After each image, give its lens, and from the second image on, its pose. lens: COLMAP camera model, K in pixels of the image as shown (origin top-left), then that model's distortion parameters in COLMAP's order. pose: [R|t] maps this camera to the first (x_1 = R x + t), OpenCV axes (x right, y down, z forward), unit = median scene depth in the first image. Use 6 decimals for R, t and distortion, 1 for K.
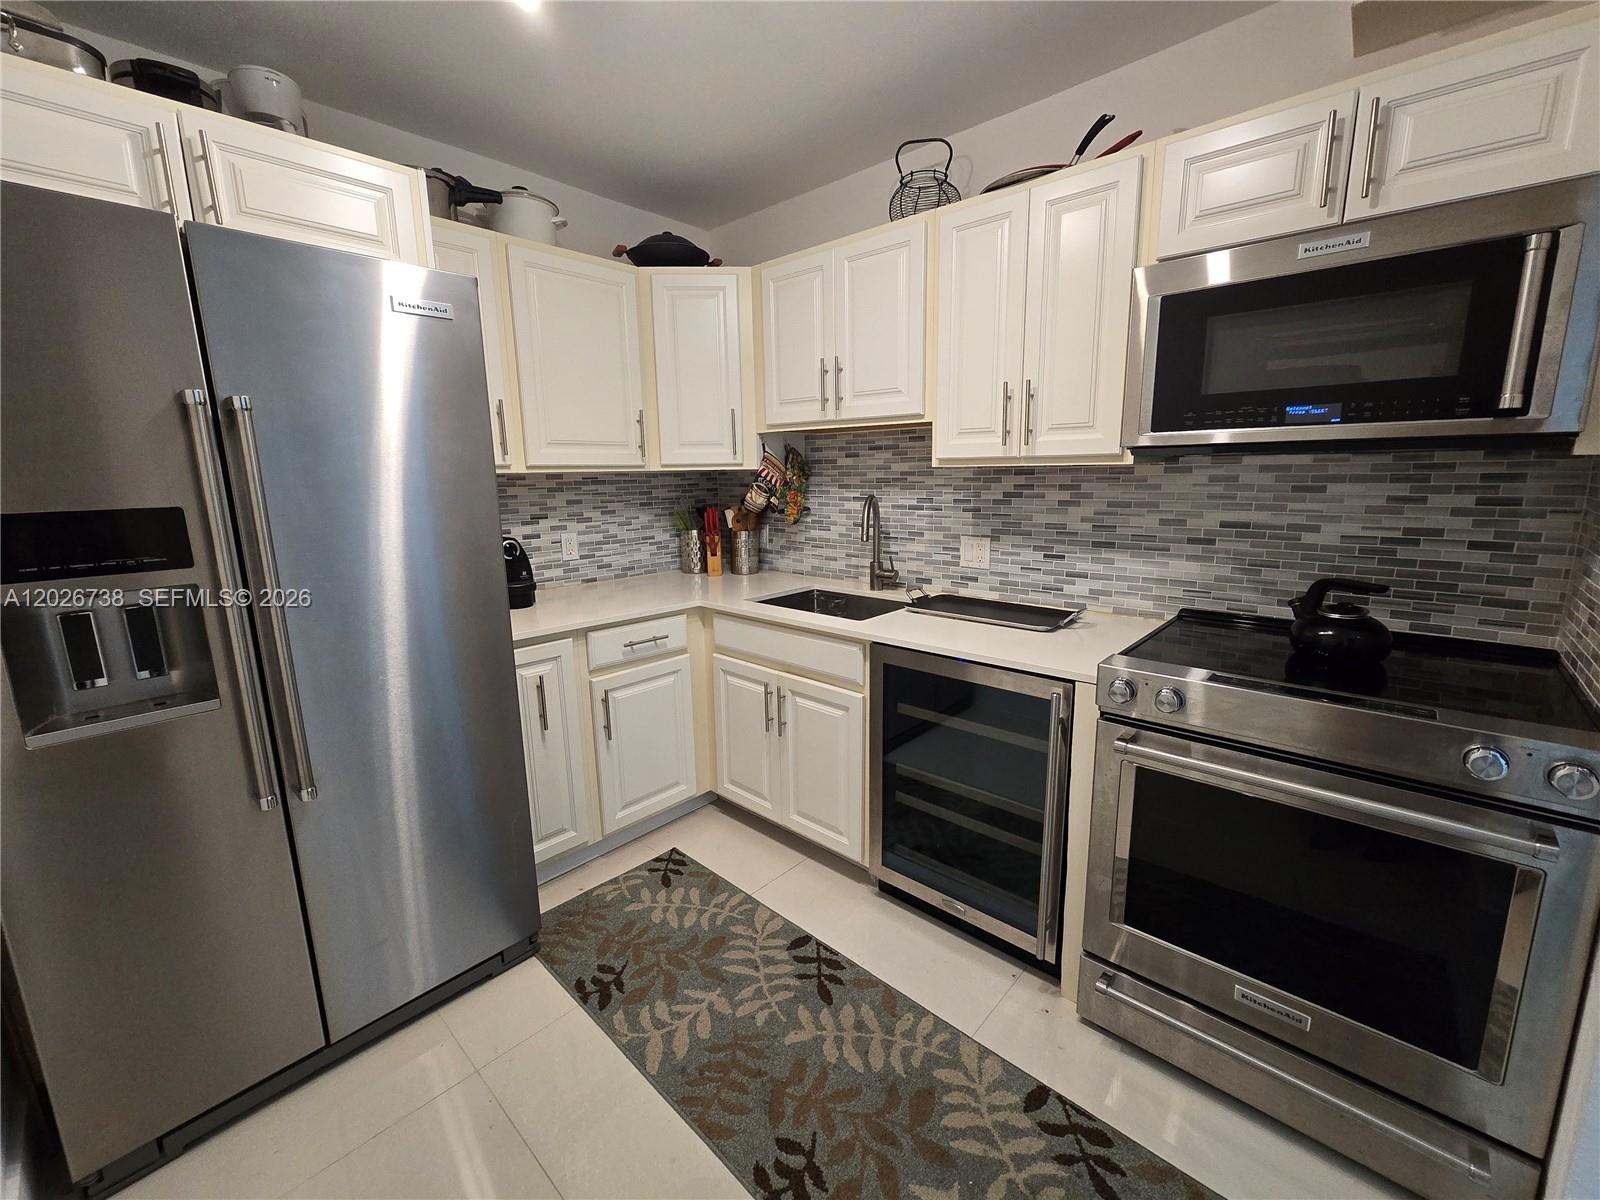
lens RADIAL K [[653.9, 0, 803.4], [0, 653.9, 596.9], [0, 0, 1]] dist [0.003417, -0.002003]
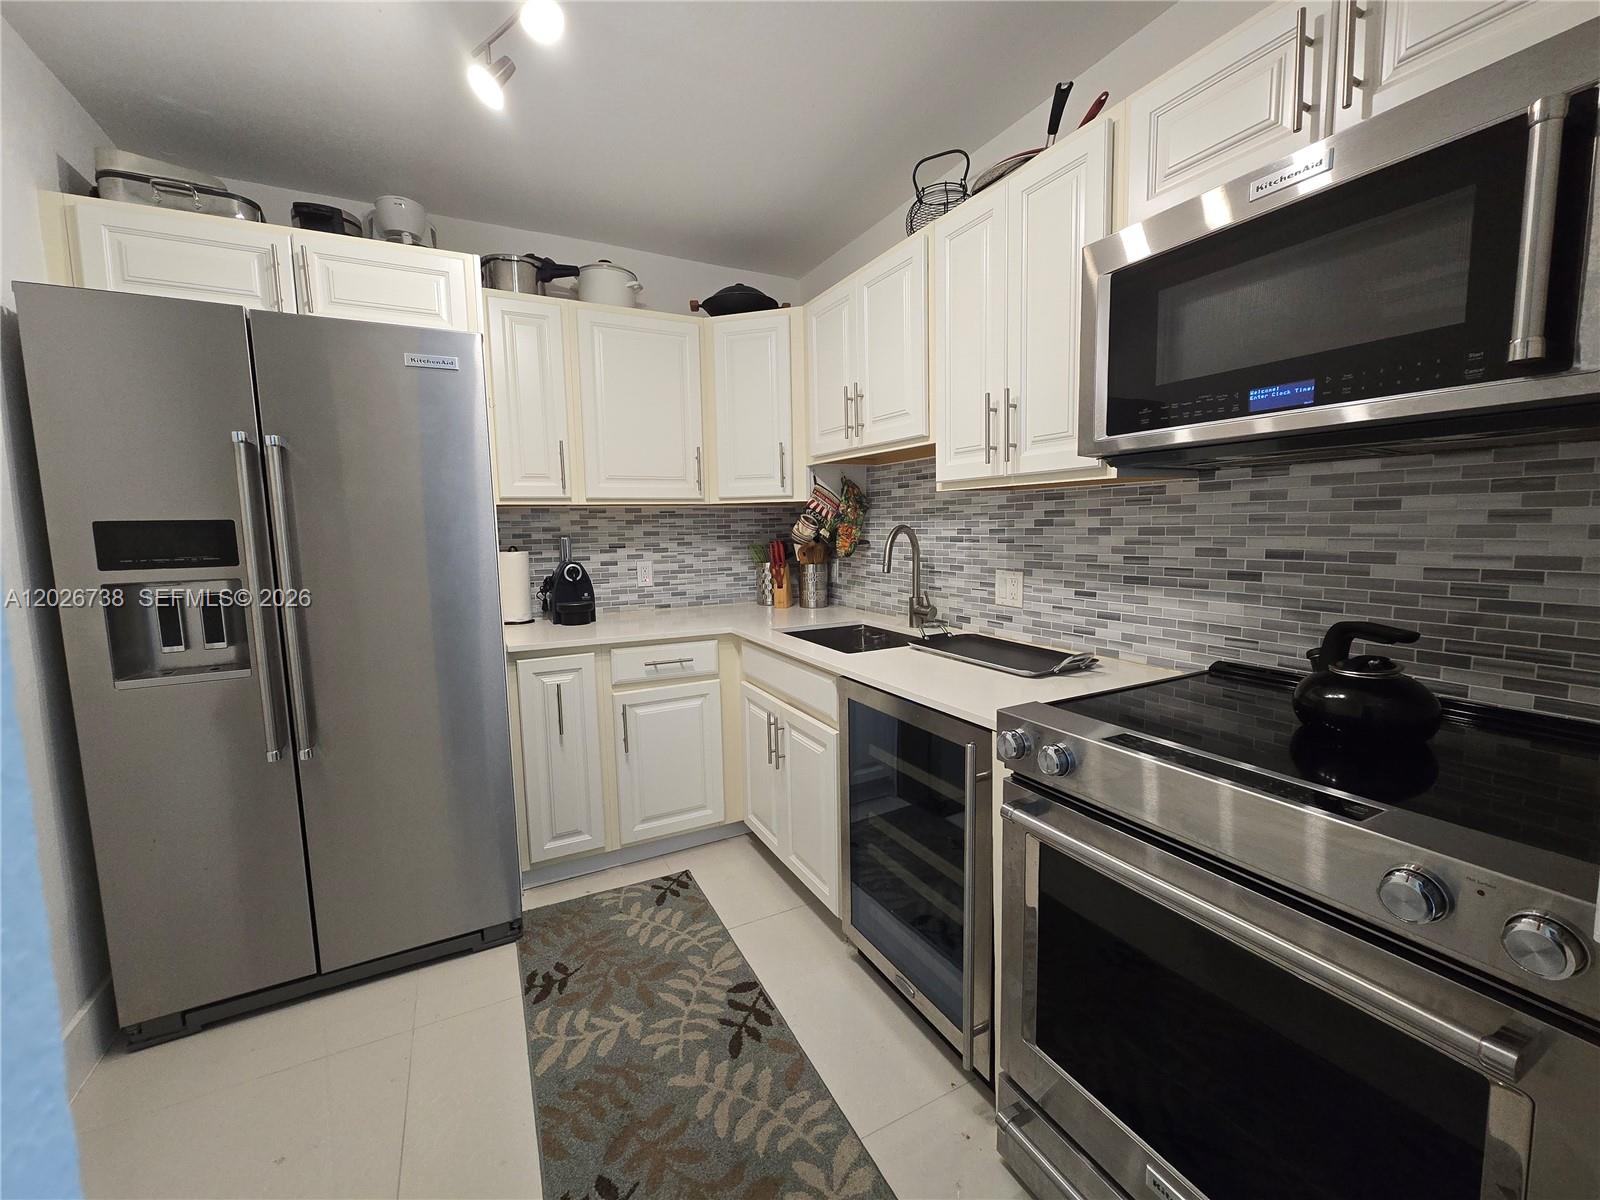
lens RADIAL K [[653.9, 0, 804.6], [0, 653.9, 598.4], [0, 0, 1]] dist [0.003417, -0.002003]
pose [[0.941451, 0.035943, -0.335229, 0.379408], [-0.059905, 0.996313, -0.061411, 0.020942], [0.331786, 0.077898, 0.940133, 0.096773]]
